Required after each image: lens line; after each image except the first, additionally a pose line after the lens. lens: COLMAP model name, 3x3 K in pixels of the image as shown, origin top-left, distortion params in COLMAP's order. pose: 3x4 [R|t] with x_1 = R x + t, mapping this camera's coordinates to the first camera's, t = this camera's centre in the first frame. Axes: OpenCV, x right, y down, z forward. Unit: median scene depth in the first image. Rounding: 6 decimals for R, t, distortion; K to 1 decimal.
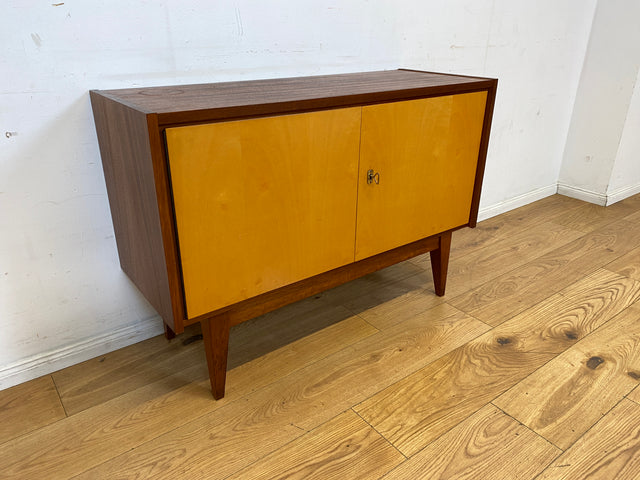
lens RADIAL K [[489.9, 0, 317.6], [0, 489.9, 240.7], [0, 0, 1]] dist [0.020250, -0.023670]
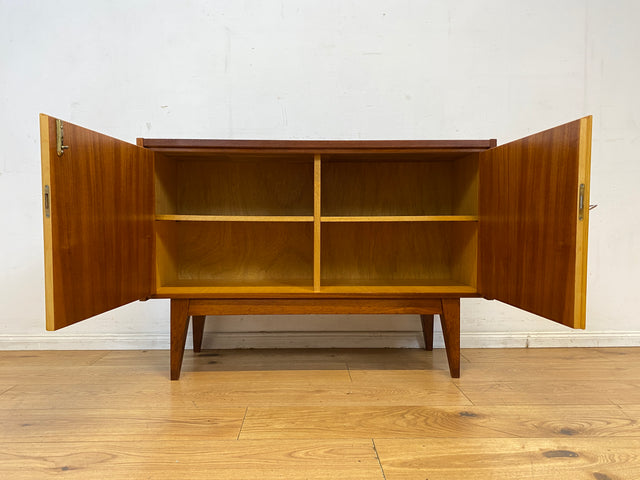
lens RADIAL K [[489.9, 0, 313.2], [0, 489.9, 247.5], [0, 0, 1]] dist [0.020250, -0.023670]
pose [[0.812834, 0.023241, -0.582032, 0.681242], [-0.233124, 0.928670, -0.288486, 0.258268], [0.533811, 0.370177, 0.760273, 0.139552]]
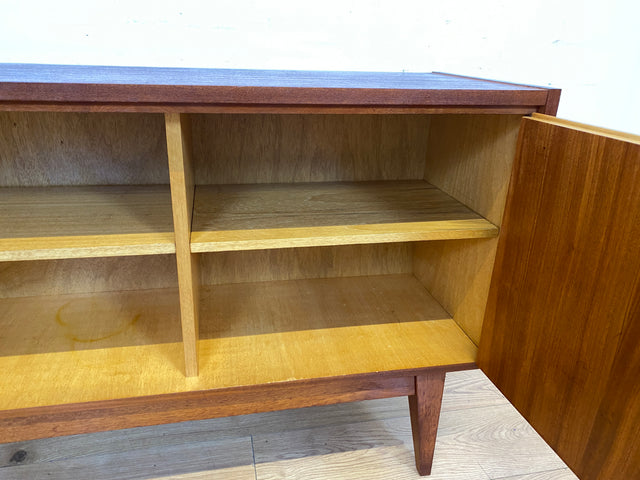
lens RADIAL K [[489.9, 0, 317.4], [0, 489.9, 246.7], [0, 0, 1]] dist [0.020250, -0.023670]
pose [[0.905797, 0.182567, -0.382363, 0.381840], [-0.197626, 0.980278, -0.000112, -0.144019], [0.374801, 0.075666, 0.924012, 0.520318]]
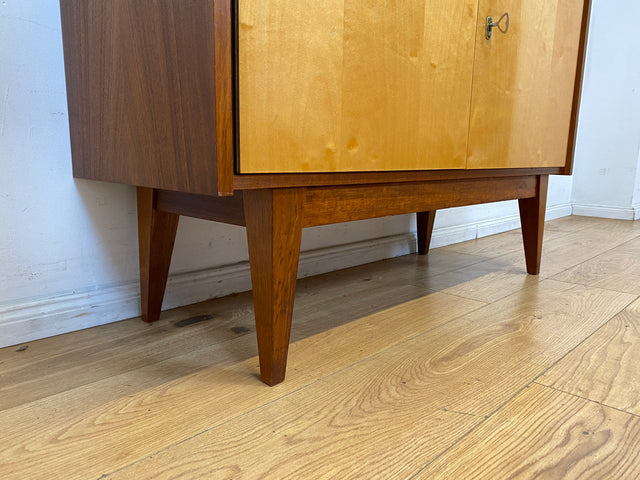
lens RADIAL K [[489.9, 0, 314.8], [0, 489.9, 245.0], [0, 0, 1]] dist [0.020250, -0.023670]
pose [[0.989116, -0.016468, 0.146213, -0.206932], [0.049944, 0.972296, -0.228357, 0.269153], [-0.138402, 0.233174, 0.962536, 0.432460]]
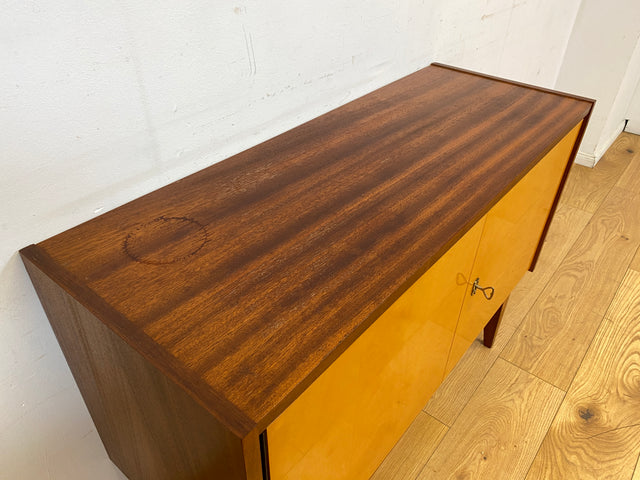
lens RADIAL K [[489.9, 0, 321.2], [0, 489.9, 245.2], [0, 0, 1]] dist [0.020250, -0.023670]
pose [[0.969710, -0.134510, 0.203887, -0.219898], [0.085558, 0.968880, 0.232274, -0.342170], [-0.228785, -0.207794, 0.951041, 0.370238]]
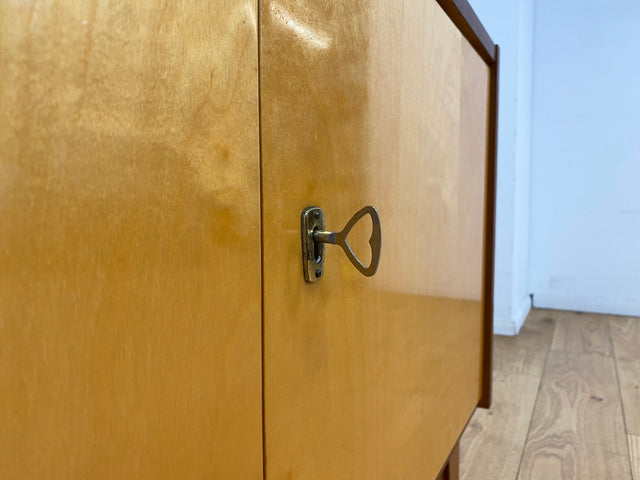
lens RADIAL K [[489.9, 0, 320.7], [0, 489.9, 241.7], [0, 0, 1]] dist [0.020250, -0.023670]
pose [[0.907211, -0.043913, 0.418377, 0.032274], [0.180257, 0.939187, -0.292294, -0.072169], [-0.380099, 0.340588, 0.859956, 0.781246]]
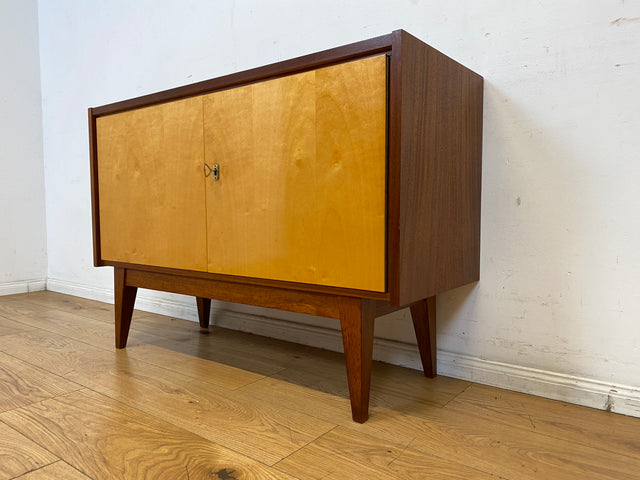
lens RADIAL K [[489.9, 0, 320.5], [0, 489.9, 241.2], [0, 0, 1]] dist [0.020250, -0.023670]
pose [[0.271542, 0.055613, -0.960819, 0.950968], [-0.388434, 0.919740, -0.056542, -0.035531], [0.880559, 0.388568, 0.271350, 0.902951]]
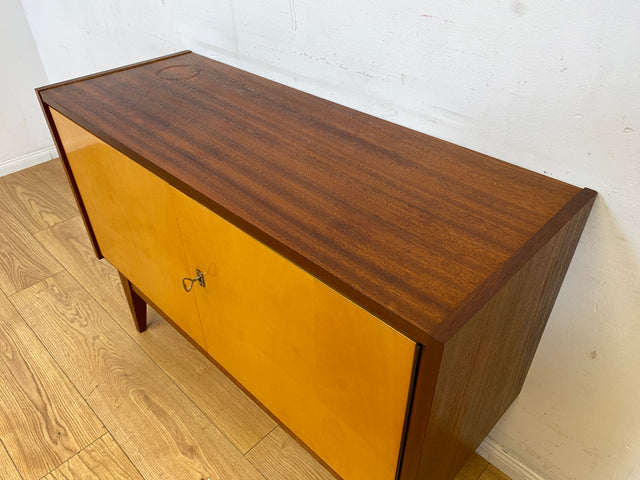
lens RADIAL K [[489.9, 0, 317.5], [0, 489.9, 242.4], [0, 0, 1]] dist [0.020250, -0.023670]
pose [[0.151867, 0.591463, -0.791901, 0.608421], [-0.391734, 0.771601, 0.501176, -0.543455], [0.907459, 0.234102, 0.348877, 0.829918]]
